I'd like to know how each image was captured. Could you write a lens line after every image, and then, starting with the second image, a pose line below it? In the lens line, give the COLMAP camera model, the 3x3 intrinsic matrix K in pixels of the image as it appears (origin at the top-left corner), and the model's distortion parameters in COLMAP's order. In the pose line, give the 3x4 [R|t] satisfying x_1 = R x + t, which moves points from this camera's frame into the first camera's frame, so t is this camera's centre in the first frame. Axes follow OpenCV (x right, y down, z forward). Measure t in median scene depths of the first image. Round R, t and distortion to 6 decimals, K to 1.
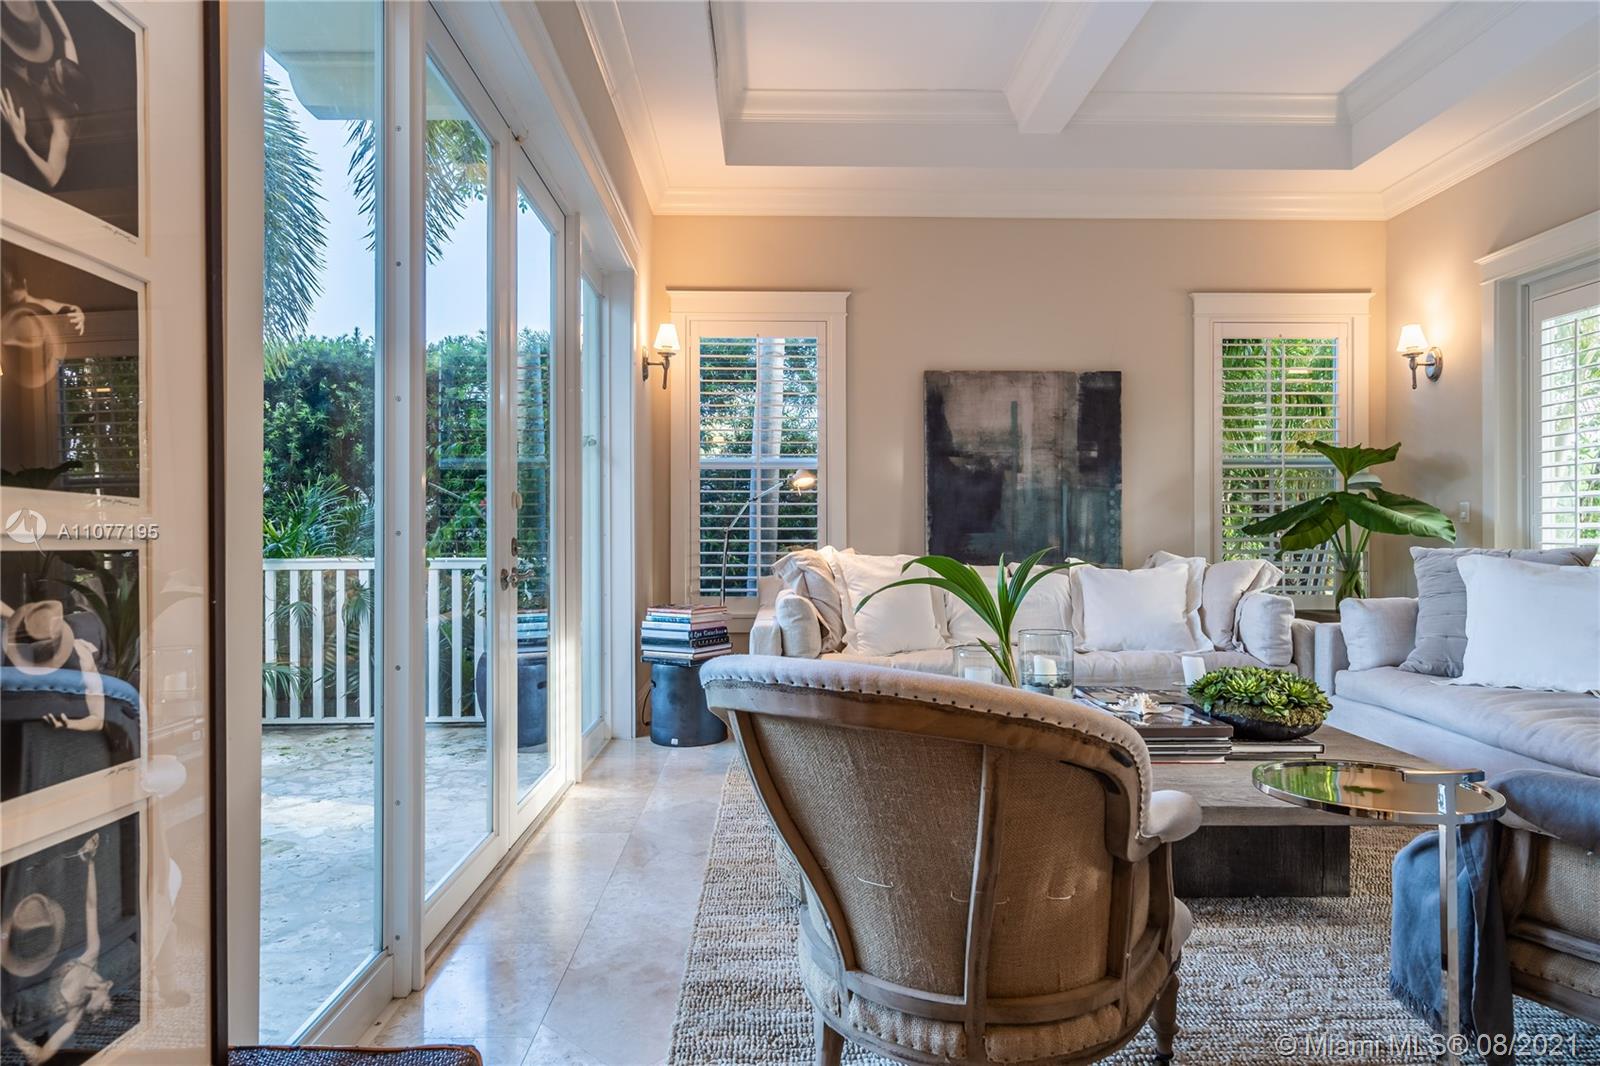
lens RADIAL K [[954.6, 0, 800.0], [0, 954.6, 533.0], [0, 0, 1]] dist [0.005421, 0.001693]
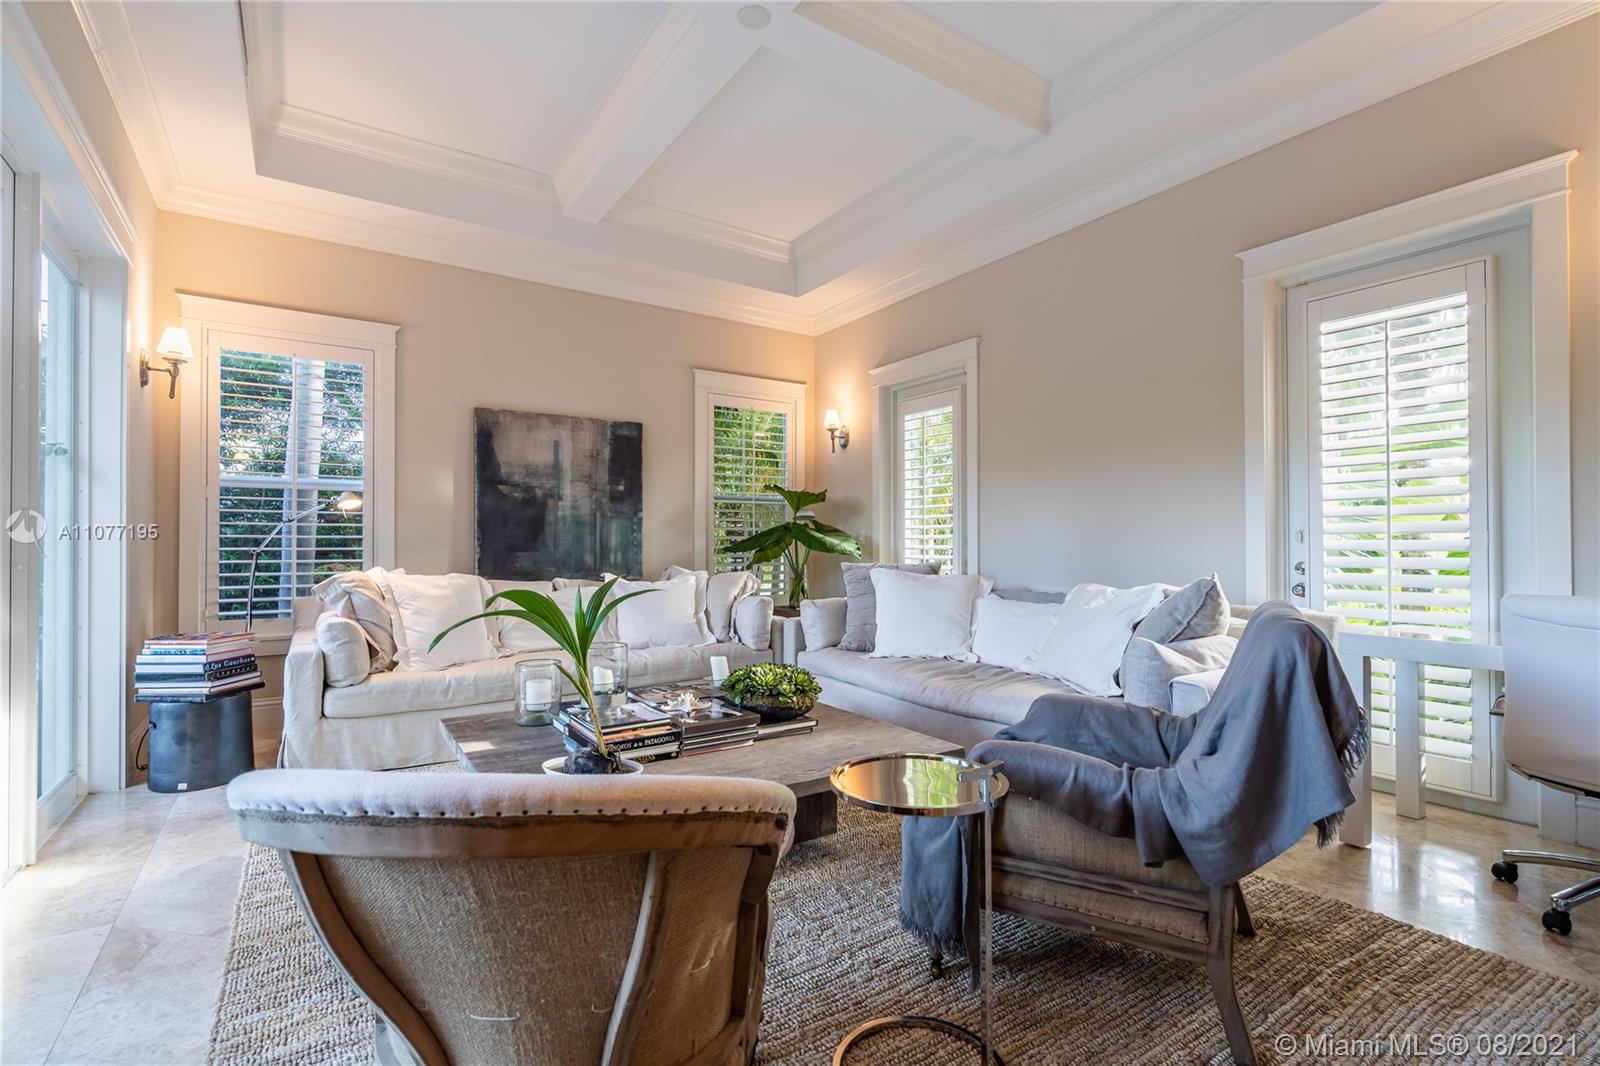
lens RADIAL K [[731.4, 0, 795.7], [0, 731.4, 536.9], [0, 0, 1]] dist [-0.003023, 0.001320]
pose [[0.844111, 0.005735, 0.536138, -0.011795], [-0.000423, 0.999950, -0.010031, -0.011418], [-0.536169, 0.008240, 0.844071, 0.091642]]
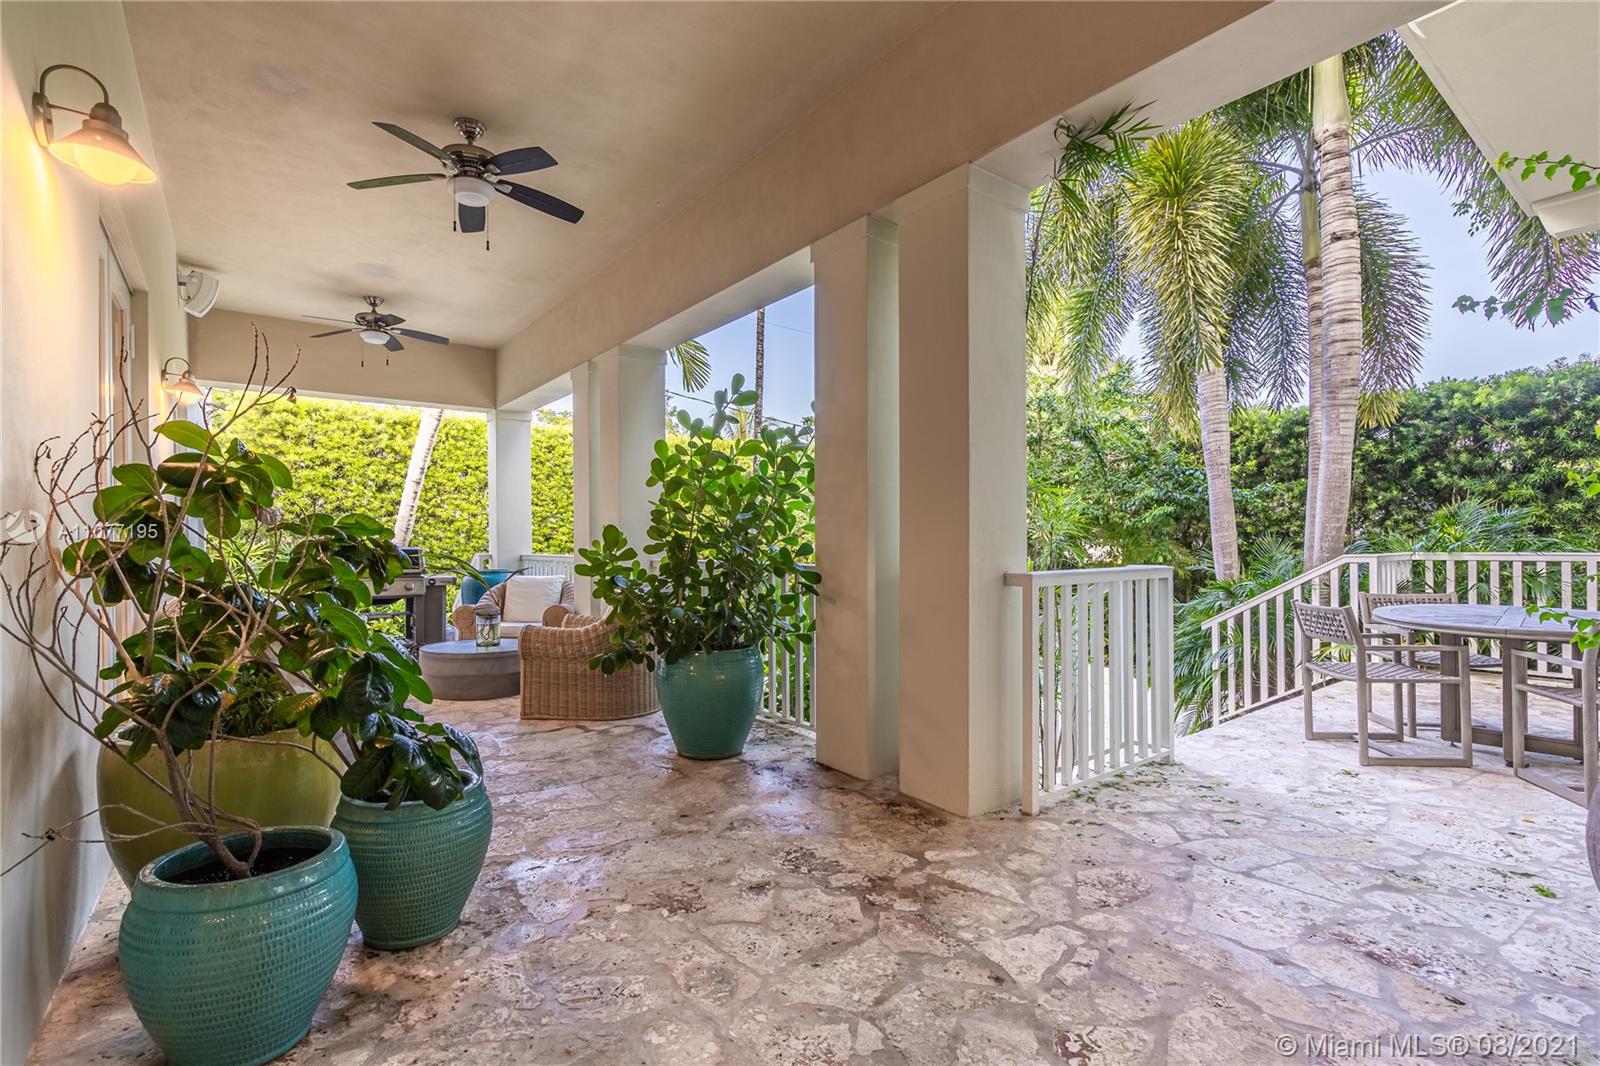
lens RADIAL K [[731.7, 0, 792.4], [0, 731.7, 545.3], [0, 0, 1]] dist [-0.003426, -0.000198]
pose [[0.577939, 0.003427, -0.816073, -0.272328], [0.007601, 0.999925, 0.009582, -0.001916], [0.816045, -0.011741, 0.577869, -0.527865]]
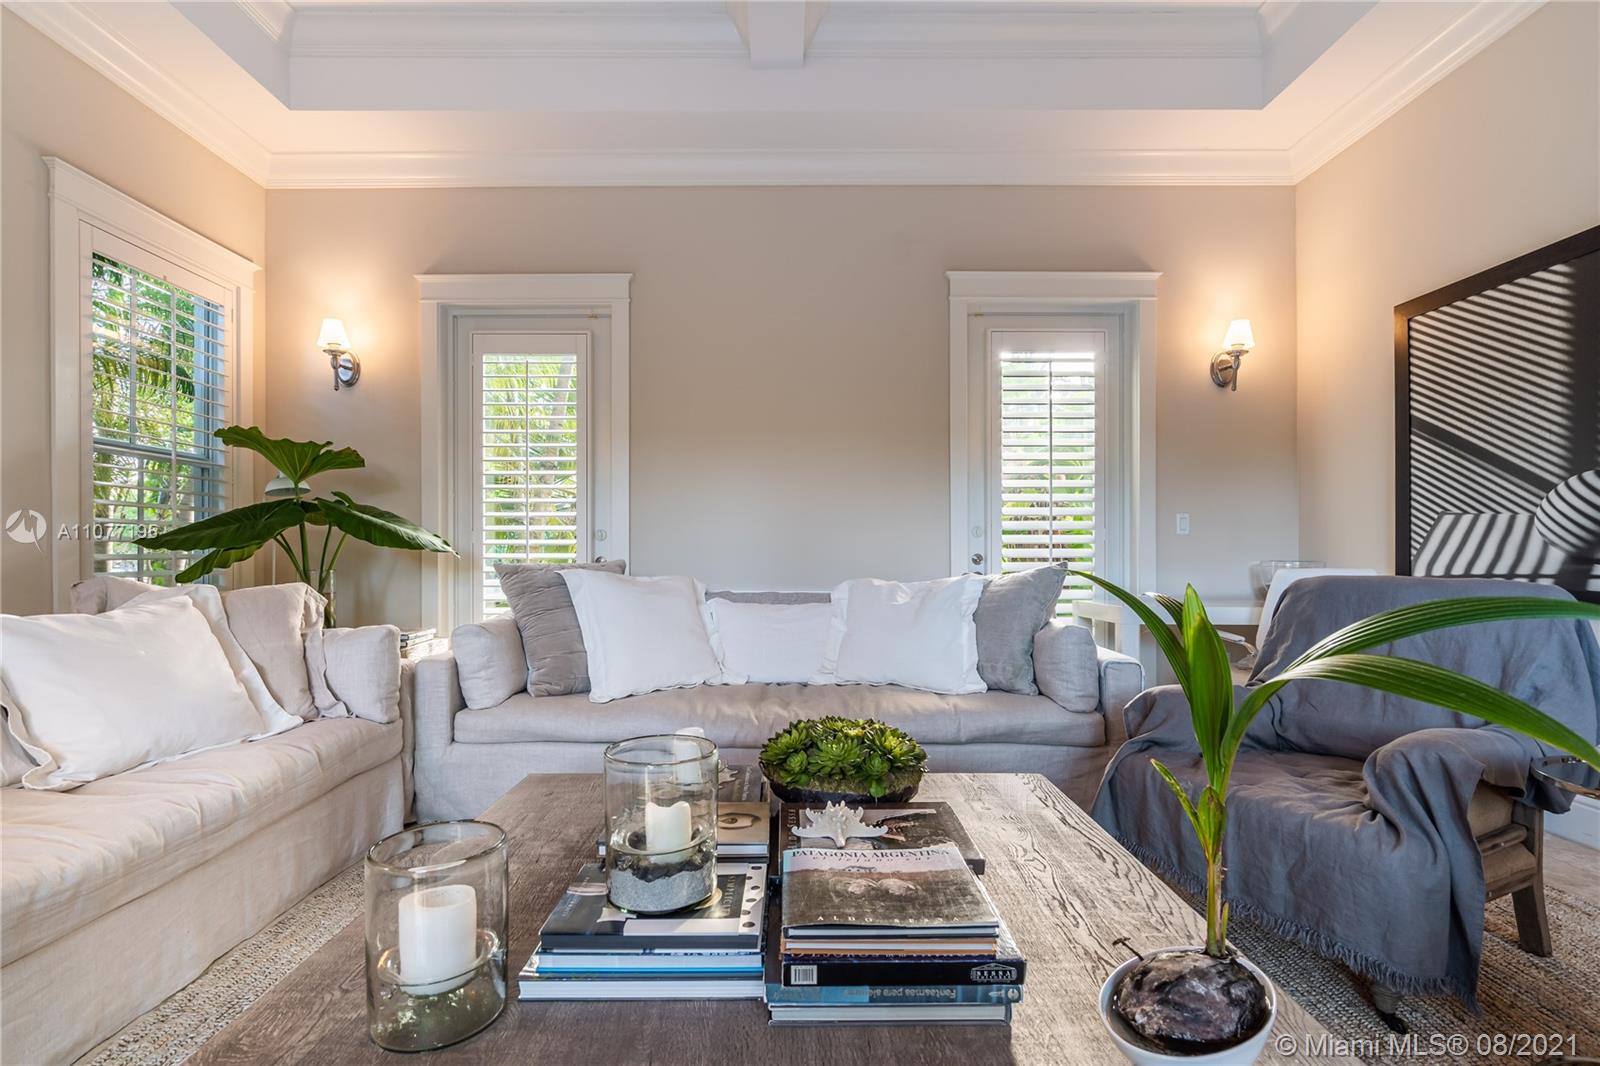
lens RADIAL K [[770.6, 0, 801.4], [0, 770.6, 550.1], [0, 0, 1]] dist [0.002940, 0.000511]
pose [[0.025050, 0.001696, 0.999685, -0.089295], [0.000510, 0.999998, -0.001710, 0.002827], [-0.999686, 0.000553, 0.025049, 0.608112]]
